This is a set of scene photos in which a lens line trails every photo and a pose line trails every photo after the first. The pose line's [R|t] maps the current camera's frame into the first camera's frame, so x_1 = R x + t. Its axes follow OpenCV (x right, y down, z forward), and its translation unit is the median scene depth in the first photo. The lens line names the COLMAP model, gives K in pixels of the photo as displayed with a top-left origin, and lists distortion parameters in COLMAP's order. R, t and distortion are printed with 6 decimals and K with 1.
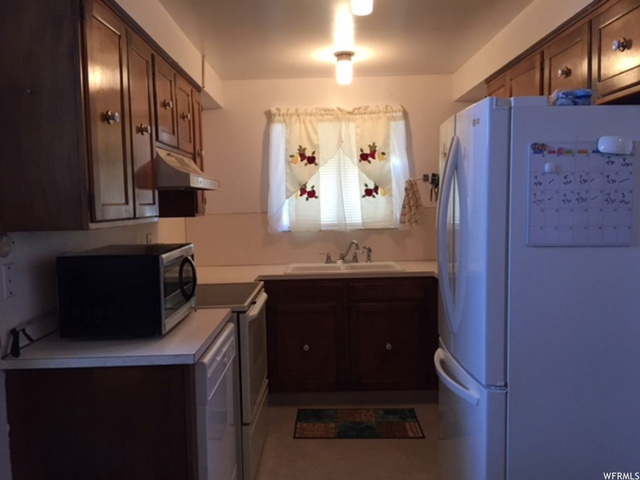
lens RADIAL K [[547.9, 0, 317.5], [0, 547.9, 239.0], [0, 0, 1]] dist [0.050110, -0.029659]
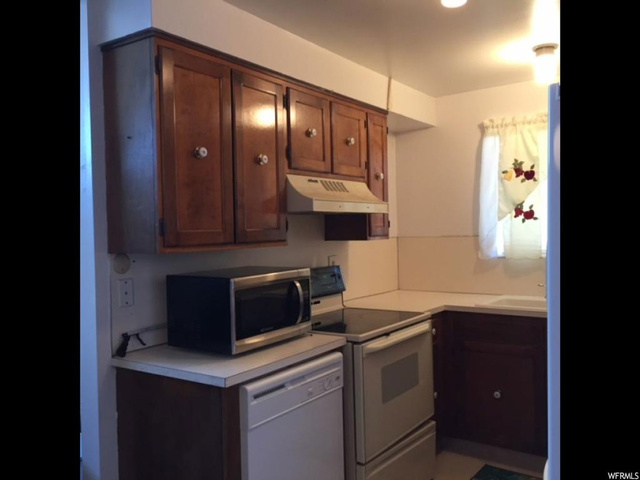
lens RADIAL K [[546.9, 0, 322.0], [0, 546.9, 242.5], [0, 0, 1]] dist [0.050172, -0.005240]
pose [[0.822469, 0.017387, -0.568545, 0.214249], [-0.034069, 0.999244, -0.018727, -0.012063], [0.567789, 0.034773, 0.822439, 0.113574]]
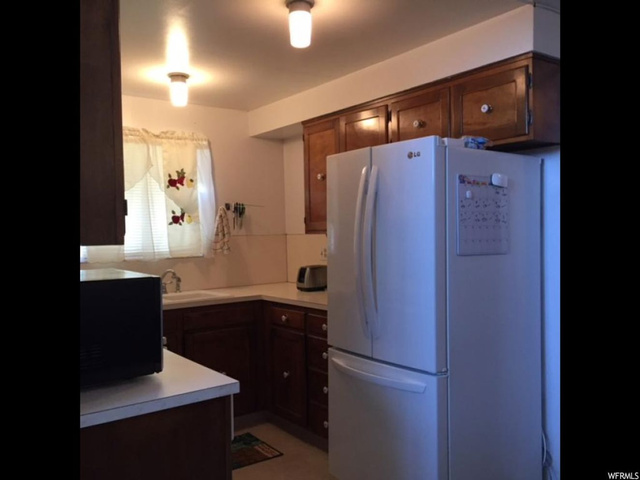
lens RADIAL K [[546.9, 0, 320.6], [0, 546.9, 239.8], [0, 0, 1]] dist [0.050172, -0.005240]
pose [[0.806346, -0.005312, 0.591421, -0.276087], [0.045295, 0.997578, -0.052795, 0.013025], [-0.589708, 0.069360, 0.804633, 0.077574]]
